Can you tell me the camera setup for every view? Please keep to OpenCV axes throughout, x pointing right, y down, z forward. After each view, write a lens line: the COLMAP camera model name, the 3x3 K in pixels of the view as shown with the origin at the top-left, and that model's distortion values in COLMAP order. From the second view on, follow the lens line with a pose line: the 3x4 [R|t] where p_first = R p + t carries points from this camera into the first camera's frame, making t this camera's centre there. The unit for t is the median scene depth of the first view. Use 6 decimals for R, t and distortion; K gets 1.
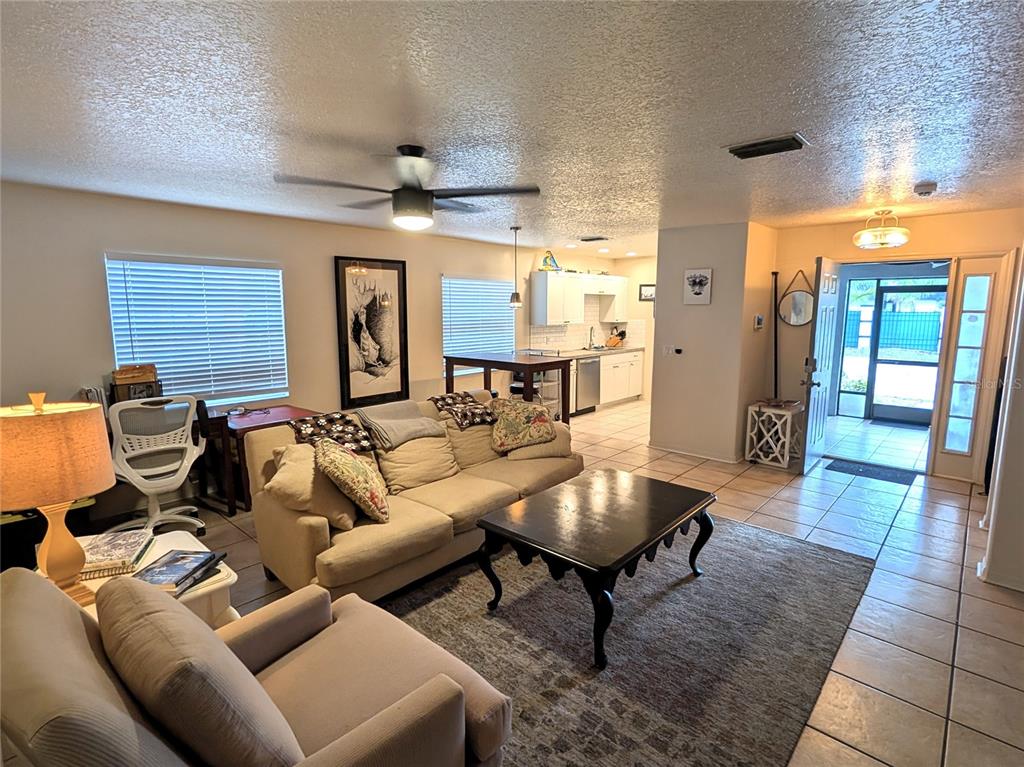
lens RADIAL K [[519.9, 0, 510.7], [0, 519.9, 380.0], [0, 0, 1]] dist [-0.000351, -0.000036]
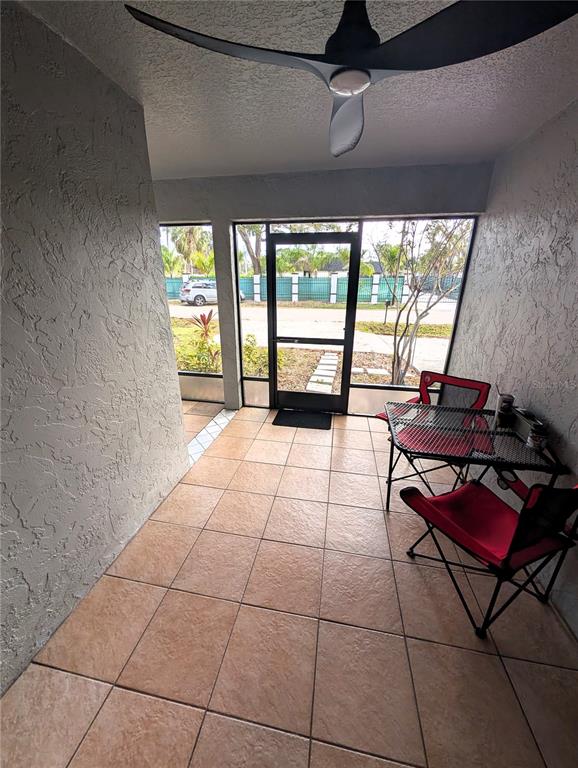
lens RADIAL K [[297.1, 0, 288.1], [0, 297.1, 384.8], [0, 0, 1]] dist [0.000058, 0.000004]
pose [[0.849565, -0.172831, 0.498367, 0.479725], [0.070814, 0.973616, 0.216927, -0.064449], [-0.522709, -0.149002, 0.839389, 0.598754]]
